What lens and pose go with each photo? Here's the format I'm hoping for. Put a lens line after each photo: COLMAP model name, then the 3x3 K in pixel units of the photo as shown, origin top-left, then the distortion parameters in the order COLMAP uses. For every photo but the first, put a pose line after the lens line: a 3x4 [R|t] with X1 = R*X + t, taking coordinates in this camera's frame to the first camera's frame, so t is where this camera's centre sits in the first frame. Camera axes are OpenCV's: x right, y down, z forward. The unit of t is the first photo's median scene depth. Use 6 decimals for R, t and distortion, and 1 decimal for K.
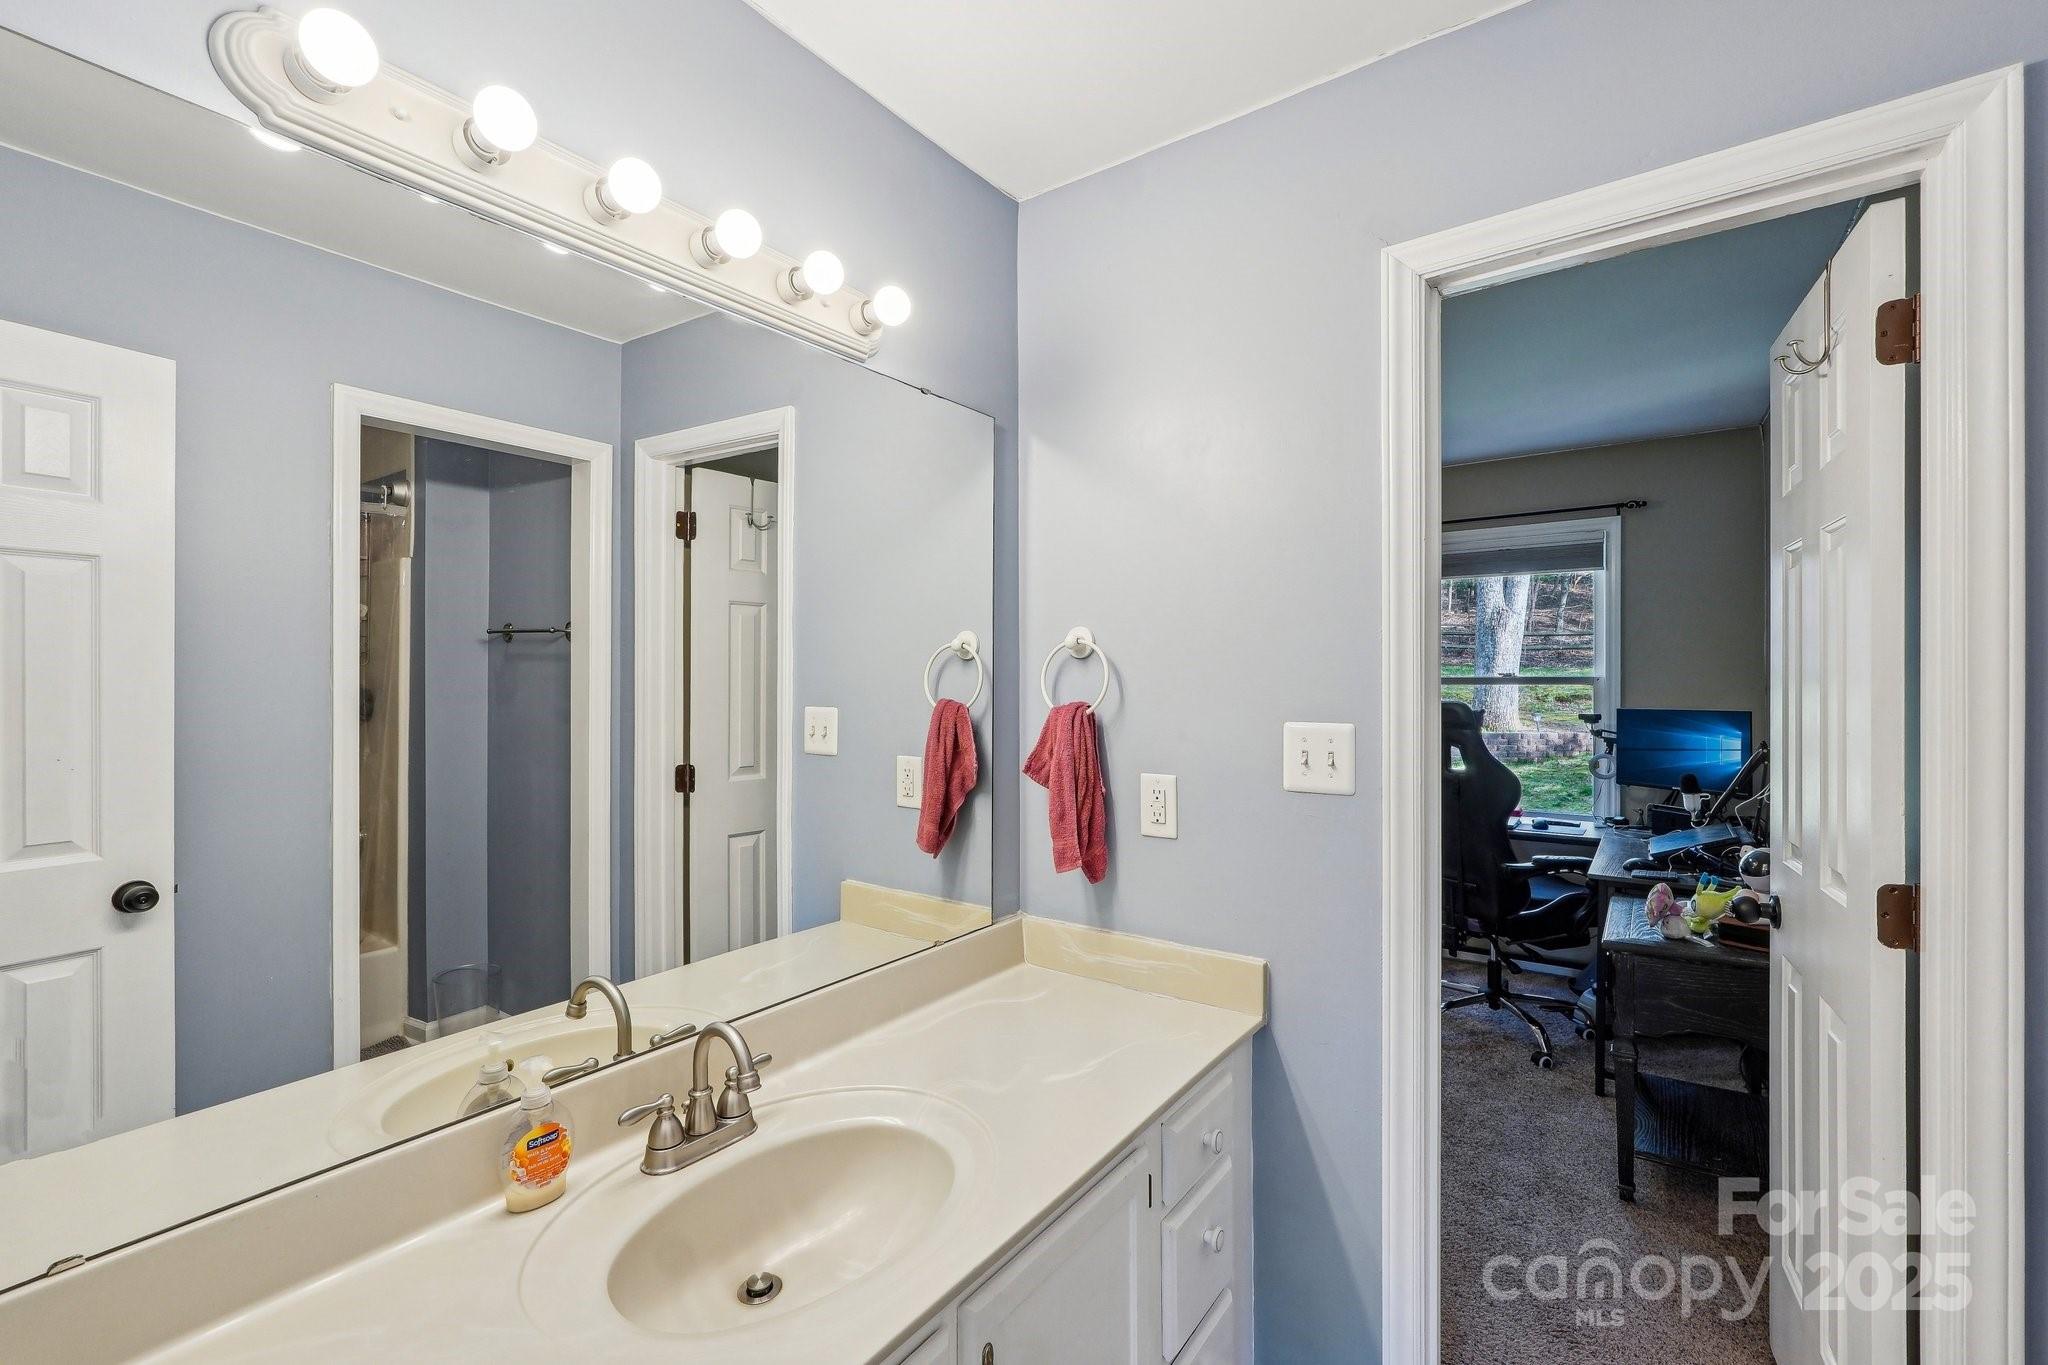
lens RADIAL K [[885.5, 0, 1032.5], [0, 885.5, 681.2], [0, 0, 1]] dist [-0.017778, 0.006979]
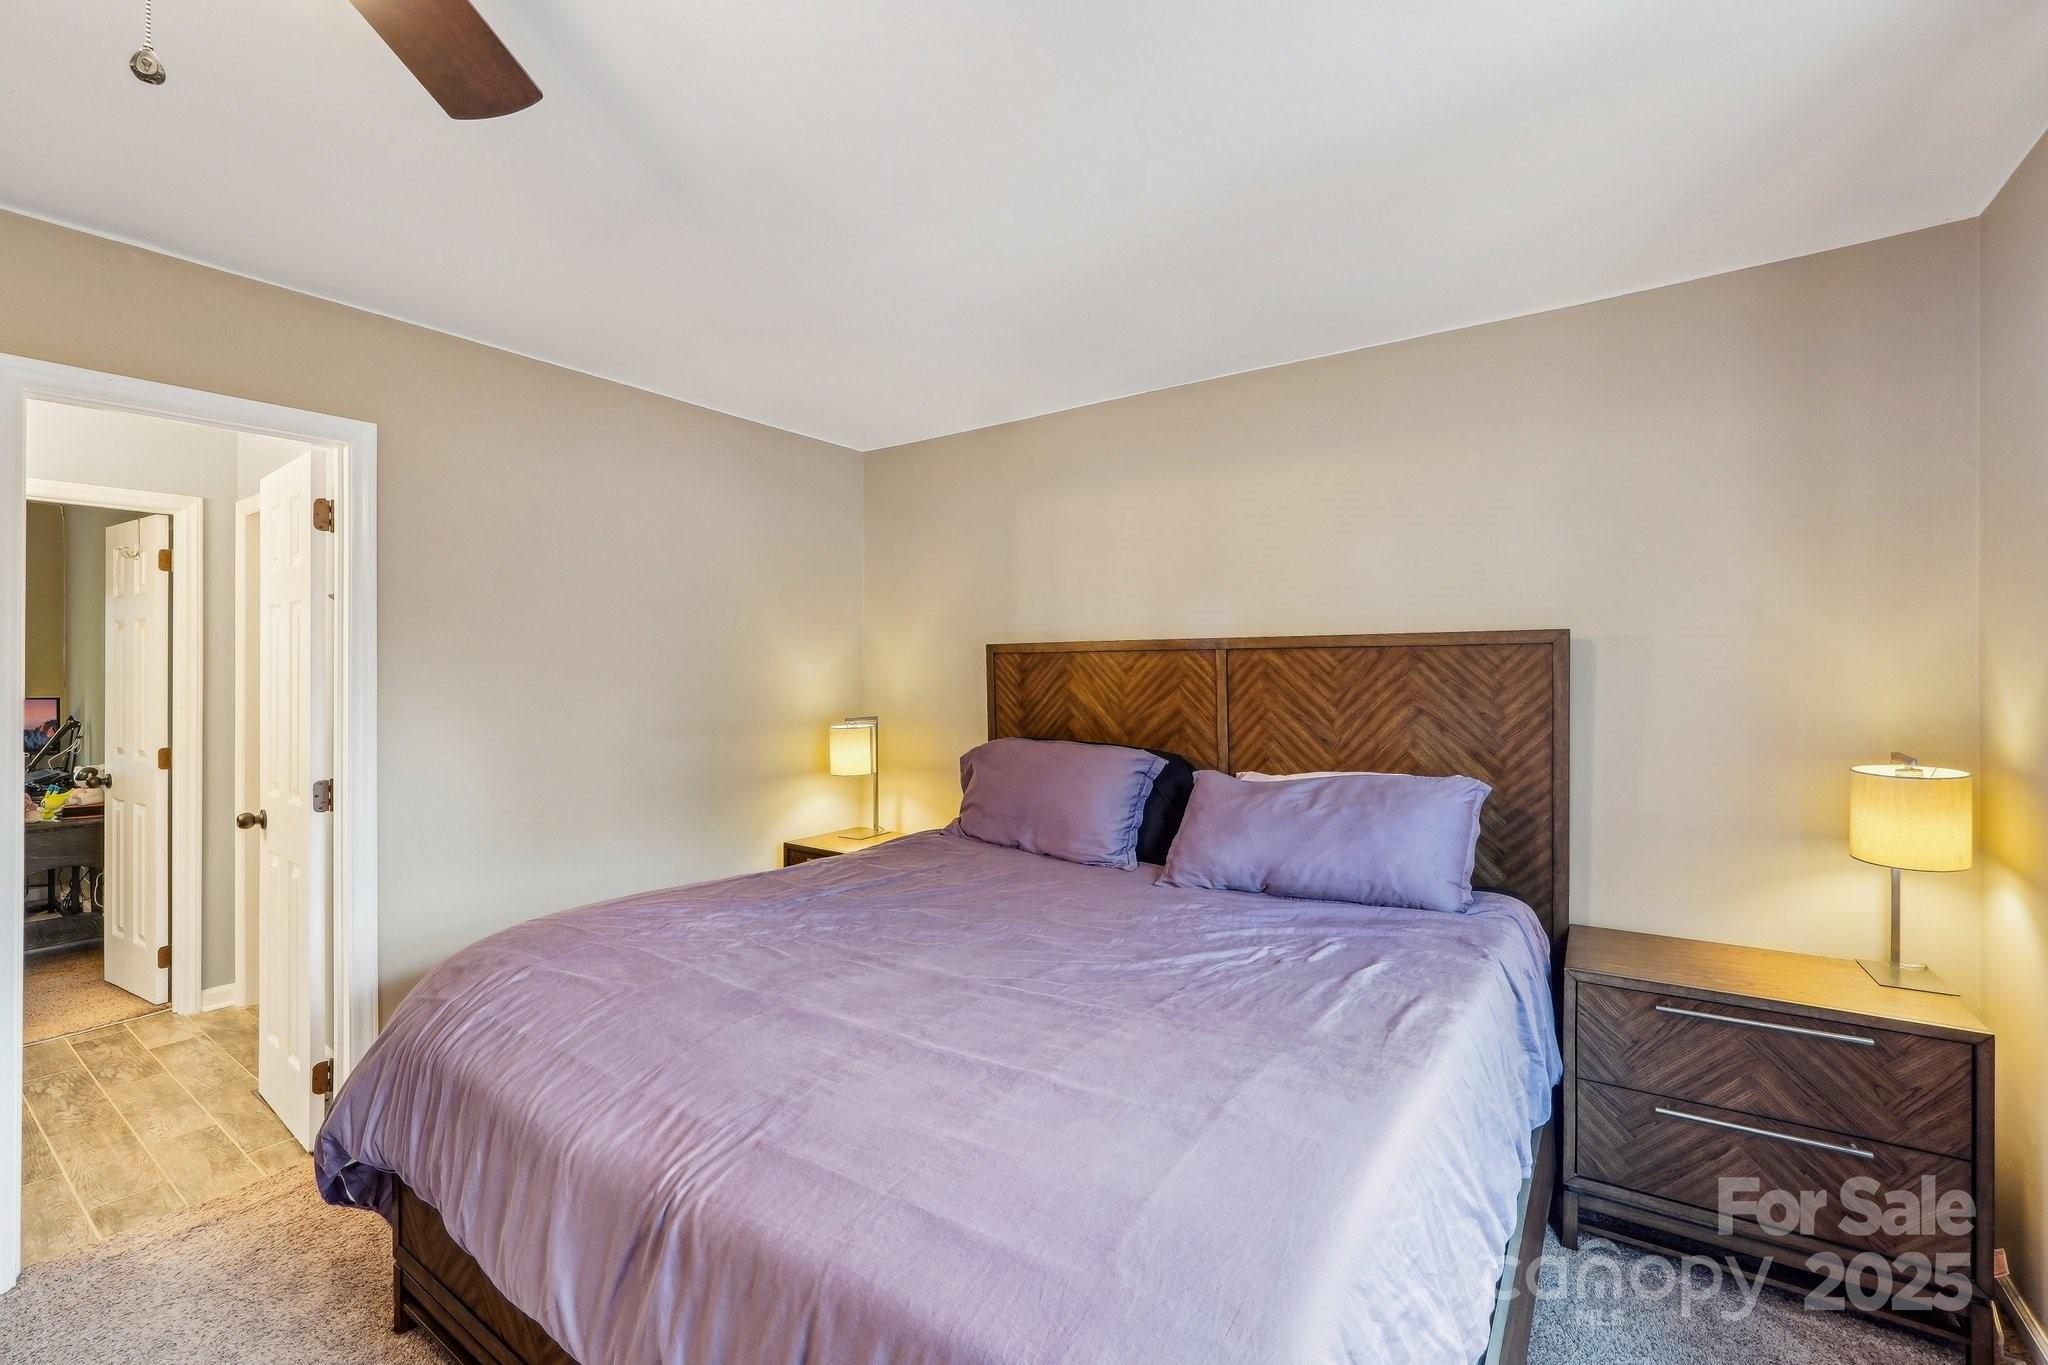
lens RADIAL K [[885.5, 0, 1032.5], [0, 885.5, 681.2], [0, 0, 1]] dist [-0.017778, 0.006979]
pose [[-0.008226, 0.003475, 0.999960, -1.104591], [-0.003594, 0.999987, -0.003505, 0.003772], [-0.999960, -0.003623, -0.008214, -1.054358]]
